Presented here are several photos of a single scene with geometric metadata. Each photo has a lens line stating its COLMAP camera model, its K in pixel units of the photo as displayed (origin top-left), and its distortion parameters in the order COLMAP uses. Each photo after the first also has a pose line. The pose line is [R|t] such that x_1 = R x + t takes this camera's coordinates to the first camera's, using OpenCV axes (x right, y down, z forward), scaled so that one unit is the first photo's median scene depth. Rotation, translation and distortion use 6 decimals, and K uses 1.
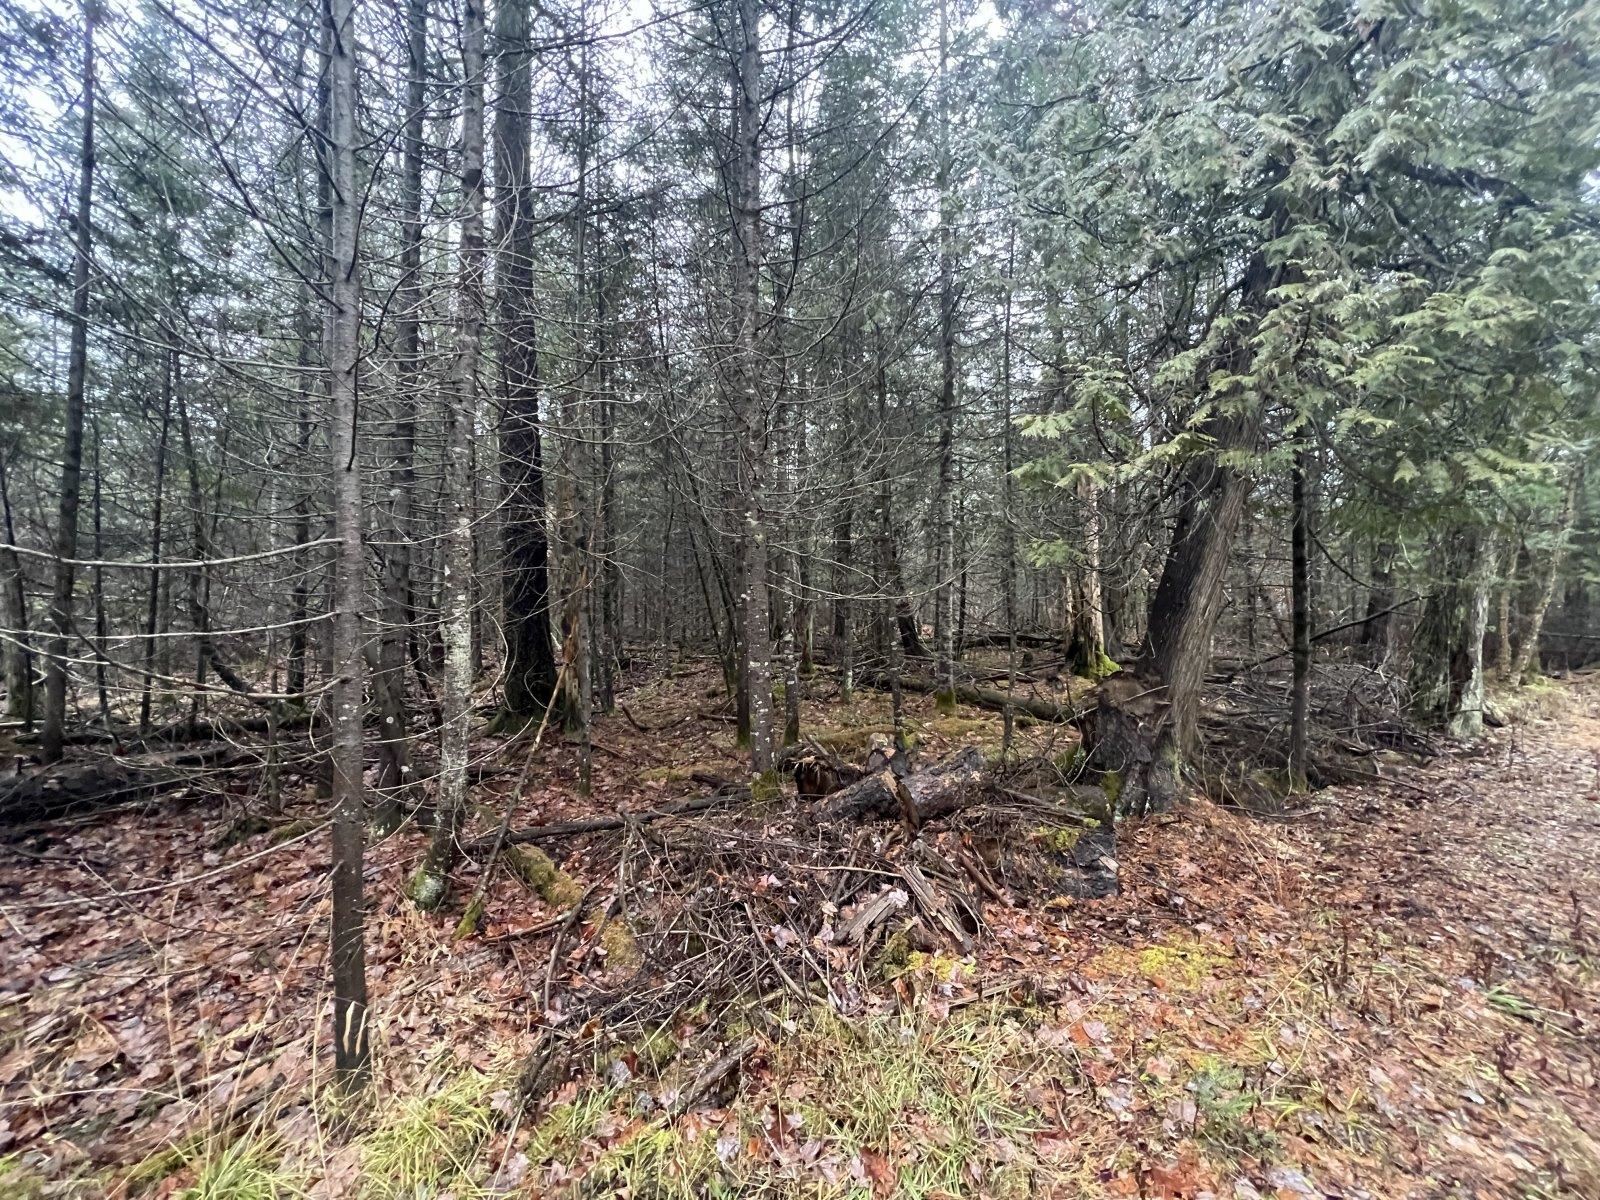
lens RADIAL K [[641.0, 0, 797.4], [0, 641.0, 596.5], [0, 0, 1]] dist [-0.004100, -0.000272]
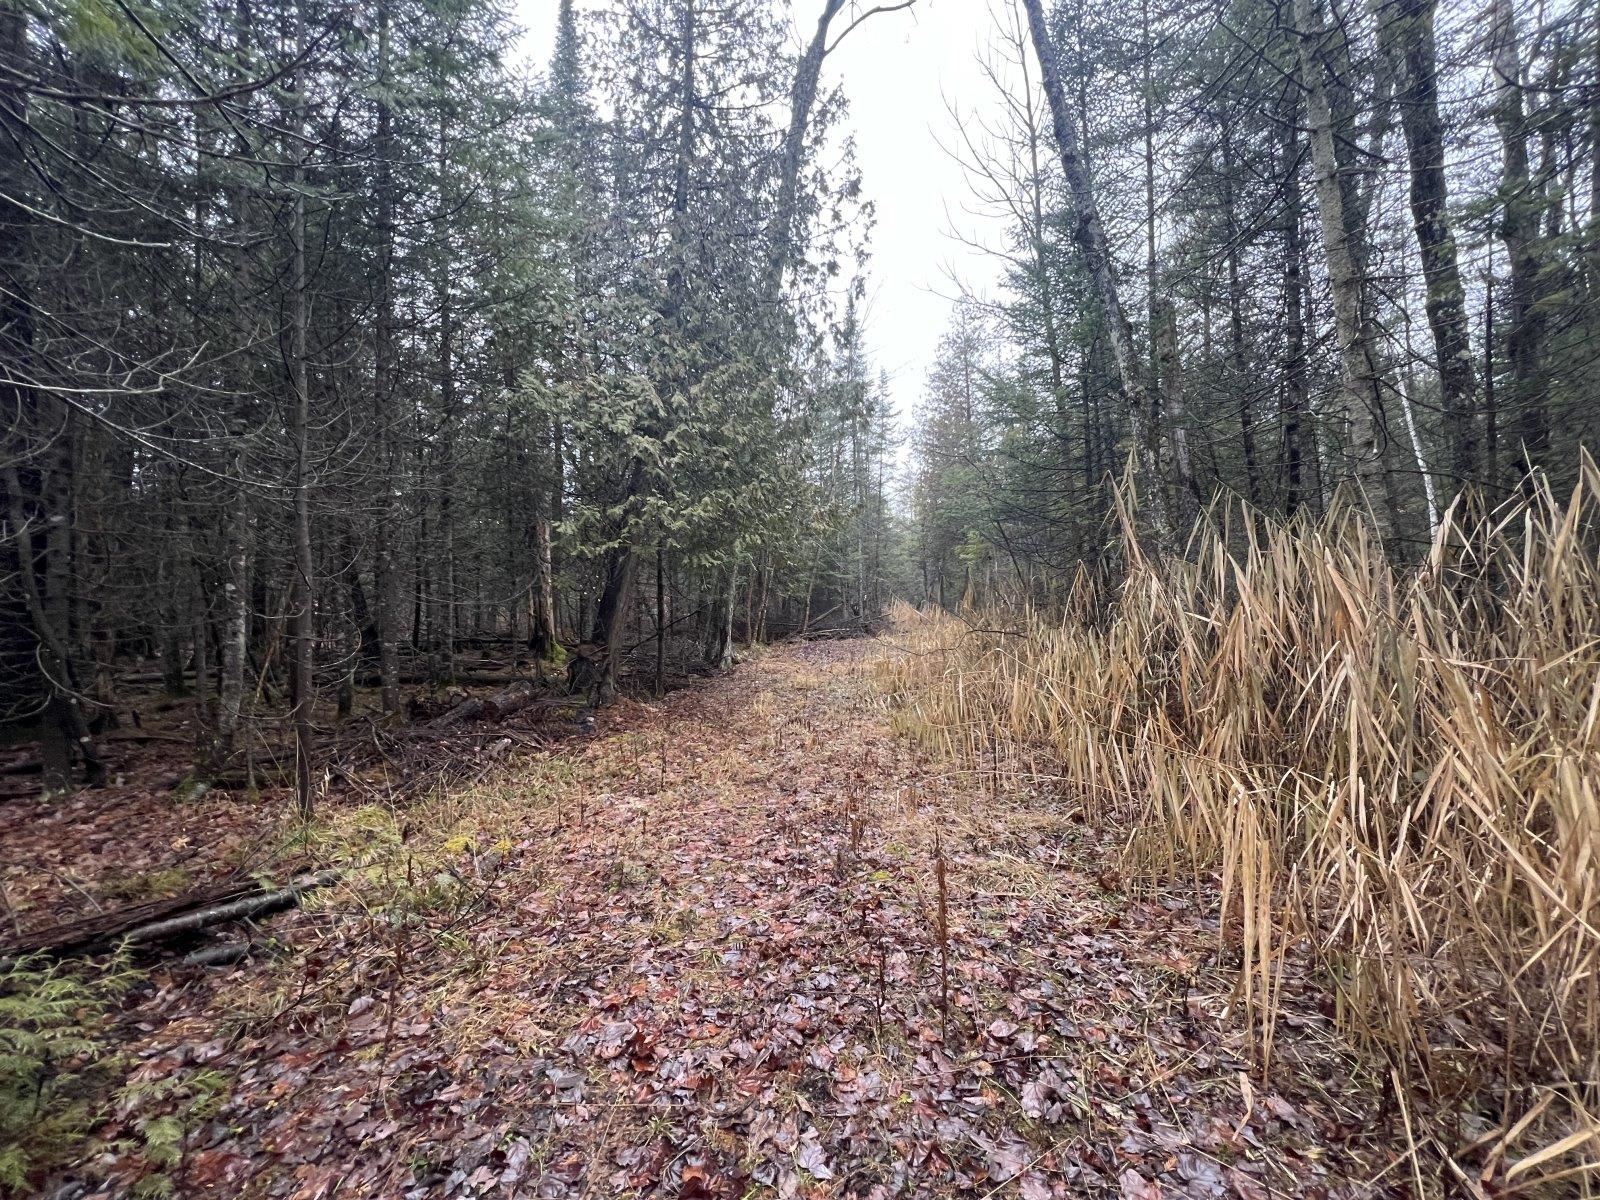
lens RADIAL K [[641.0, 0, 802.4], [0, 641.0, 601.0], [0, 0, 1]] dist [-0.004100, -0.000272]
pose [[0.645061, 0.000062, 0.764131, -0.623571], [0.007968, 0.999945, -0.006808, 0.013218], [-0.764090, 0.010480, 0.645025, -0.853677]]
